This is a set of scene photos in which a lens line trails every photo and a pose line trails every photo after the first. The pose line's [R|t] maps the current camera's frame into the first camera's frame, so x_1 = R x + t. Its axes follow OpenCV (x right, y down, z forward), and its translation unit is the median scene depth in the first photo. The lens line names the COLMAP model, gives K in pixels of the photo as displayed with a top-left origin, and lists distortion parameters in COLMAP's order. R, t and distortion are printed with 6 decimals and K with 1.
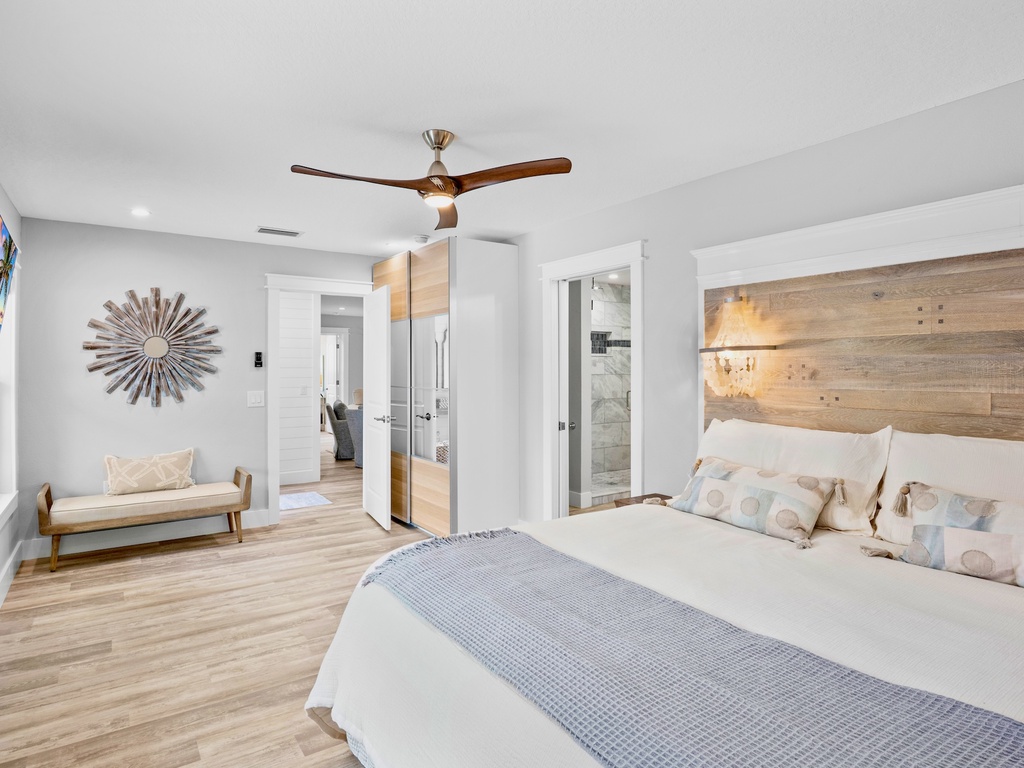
lens RADIAL K [[580.5, 0, 510.7], [0, 580.5, 366.8], [0, 0, 1]] dist [-0.000871, -0.000192]
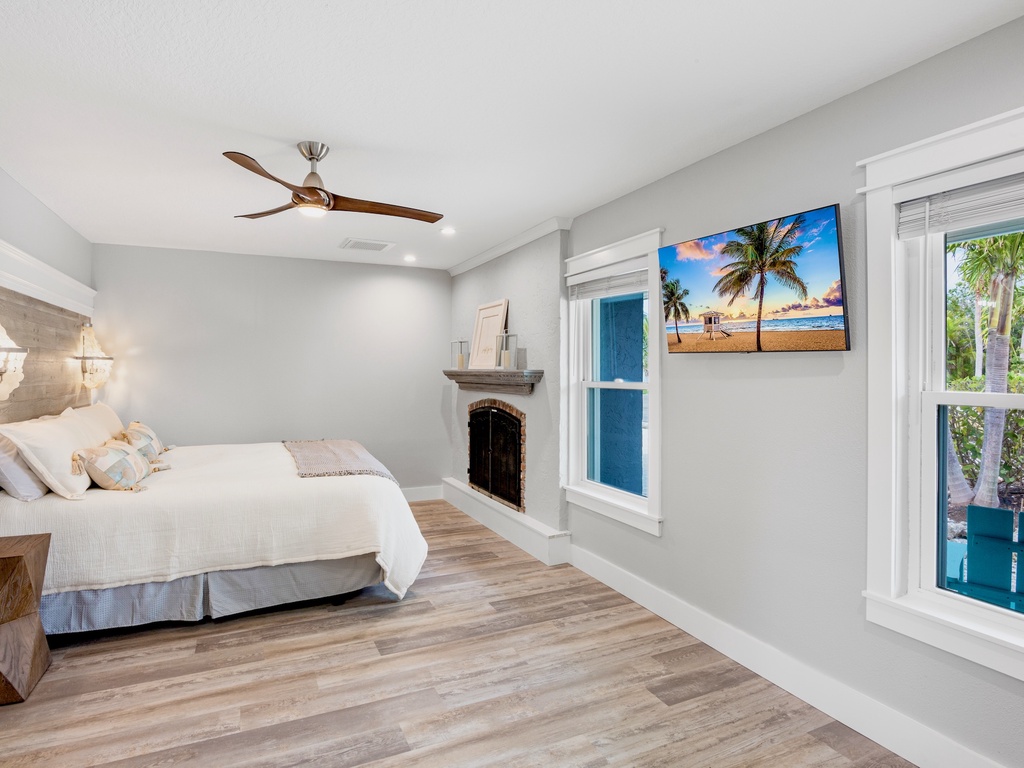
lens RADIAL K [[580.5, 0, 510.7], [0, 580.5, 366.8], [0, 0, 1]] dist [-0.000871, -0.000192]
pose [[-0.986865, 0.004231, 0.161491, -0.651095], [0.002676, 0.999948, -0.009844, 0.007950], [-0.161525, -0.009283, -0.986825, 1.980639]]
